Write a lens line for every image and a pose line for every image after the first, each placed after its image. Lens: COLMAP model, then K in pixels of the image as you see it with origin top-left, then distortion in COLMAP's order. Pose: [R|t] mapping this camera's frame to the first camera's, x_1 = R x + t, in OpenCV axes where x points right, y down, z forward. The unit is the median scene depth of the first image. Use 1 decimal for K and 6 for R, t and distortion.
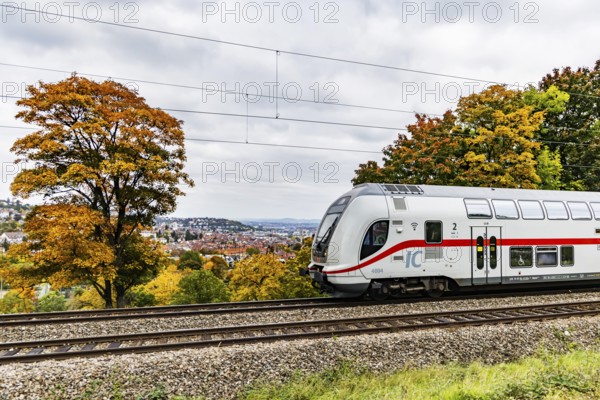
lens RADIAL K [[524.7, 0, 298.0], [0, 524.7, 221.4], [0, 0, 1]] dist [0.110172, -0.144631]
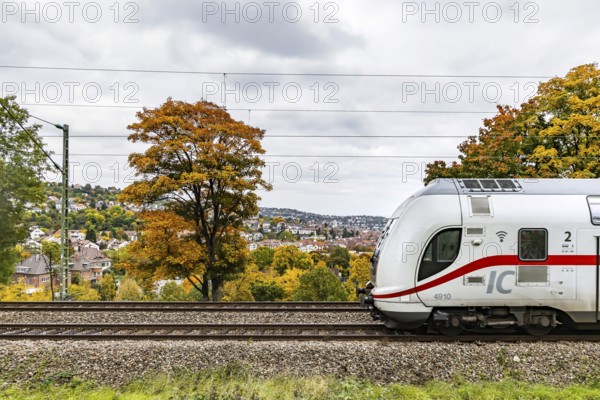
lens RADIAL K [[524.7, 0, 298.0], [0, 524.7, 221.4], [0, 0, 1]] dist [0.110172, -0.144631]
pose [[0.924239, -0.000305, -0.381814, 0.105048], [0.004037, 0.999952, 0.008975, -0.005700], [0.381793, -0.009837, 0.924196, 0.010178]]
